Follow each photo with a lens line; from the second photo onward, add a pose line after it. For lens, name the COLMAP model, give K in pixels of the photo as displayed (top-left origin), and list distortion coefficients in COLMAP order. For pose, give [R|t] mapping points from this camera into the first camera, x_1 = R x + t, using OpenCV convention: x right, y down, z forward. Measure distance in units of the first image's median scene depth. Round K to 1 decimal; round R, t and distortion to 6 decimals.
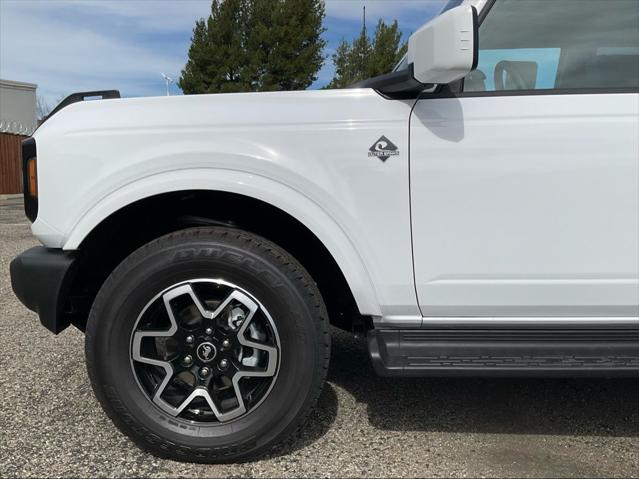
lens RADIAL K [[535.2, 0, 319.5], [0, 535.2, 239.5], [0, 0, 1]] dist [0.025769, -0.007066]
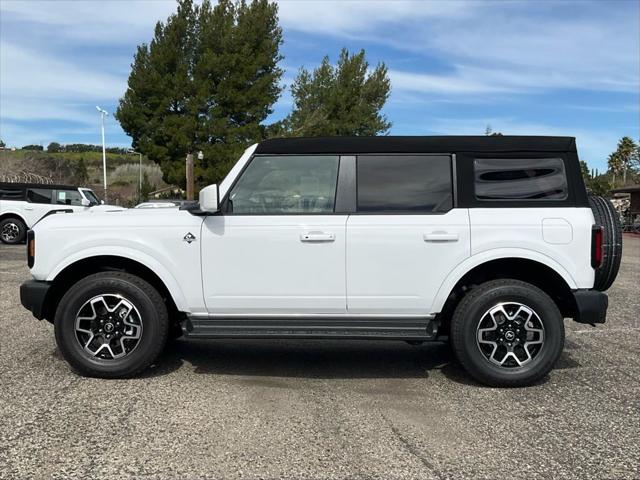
lens RADIAL K [[764.3, 0, 320.0], [0, 764.3, 240.0], [0, 0, 1]] dist [0.072108, 0.019377]
pose [[0.999930, 0.011313, 0.003399, 0.073395], [-0.011011, 0.996846, -0.078593, 0.010073], [-0.004277, 0.078550, 0.996901, -0.250262]]
